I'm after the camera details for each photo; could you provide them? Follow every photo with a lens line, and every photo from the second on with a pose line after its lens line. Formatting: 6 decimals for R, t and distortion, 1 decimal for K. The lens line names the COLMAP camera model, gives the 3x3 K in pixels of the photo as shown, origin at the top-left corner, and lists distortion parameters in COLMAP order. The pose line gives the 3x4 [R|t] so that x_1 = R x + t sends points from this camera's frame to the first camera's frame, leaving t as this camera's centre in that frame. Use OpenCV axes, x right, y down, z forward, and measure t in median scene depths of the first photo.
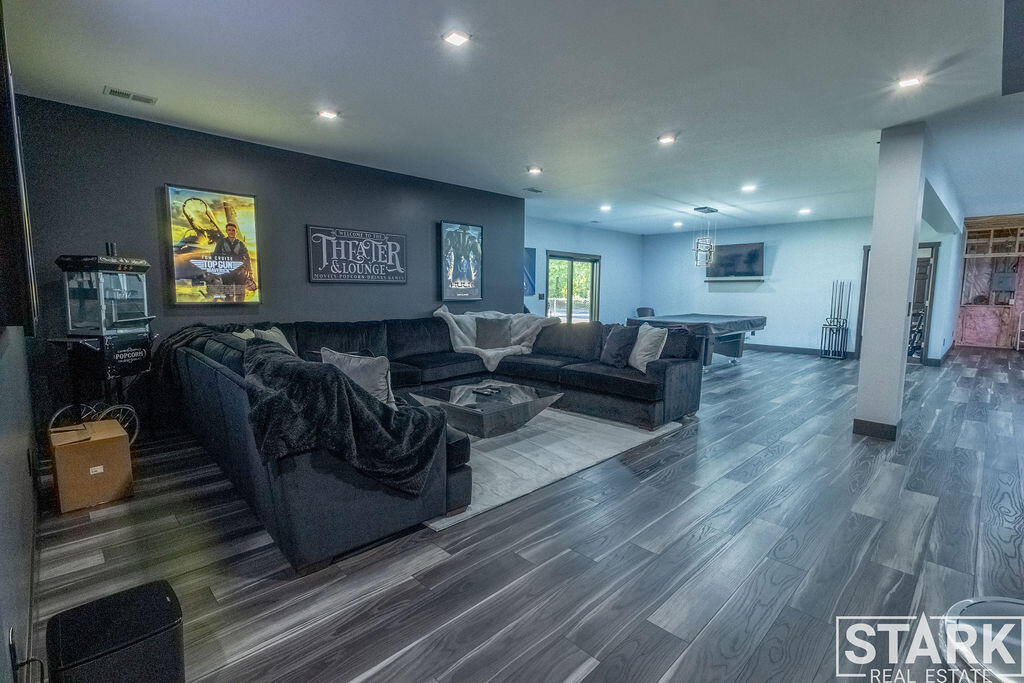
lens RADIAL K [[472.6, 0, 512.2], [0, 472.6, 336.2], [0, 0, 1]] dist [0.011289, -0.003015]
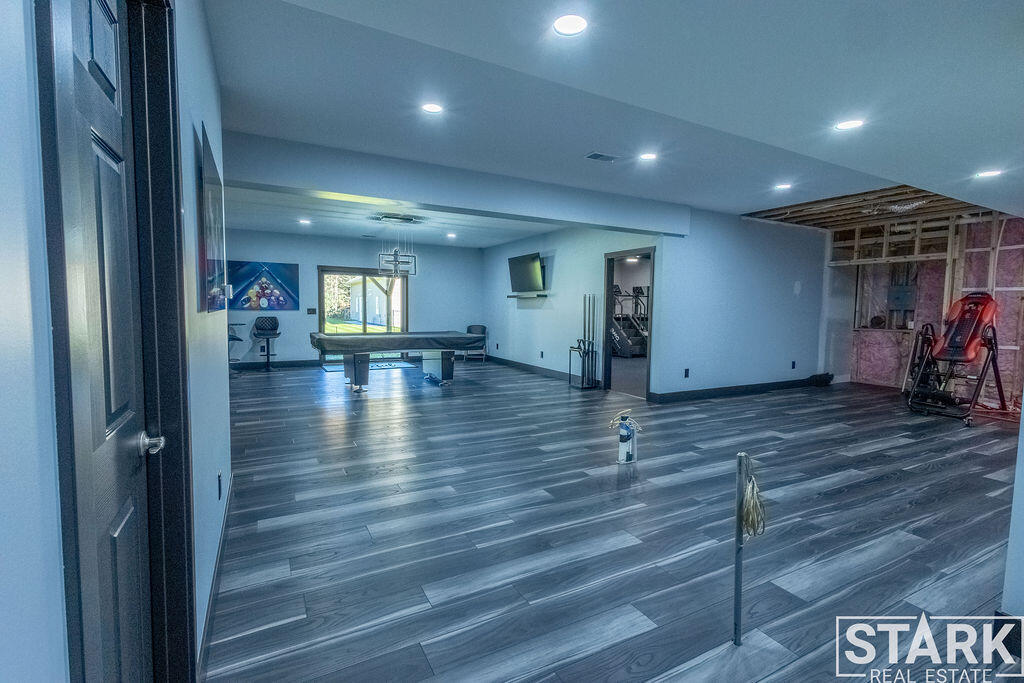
lens RADIAL K [[472.6, 0, 511.5], [0, 472.6, 343.5], [0, 0, 1]] dist [0.011289, -0.003015]
pose [[0.955757, 0.030170, -0.292605, 0.721266], [-0.034577, 0.999353, -0.009898, -0.016876], [0.292117, 0.019577, 0.956182, 0.134764]]
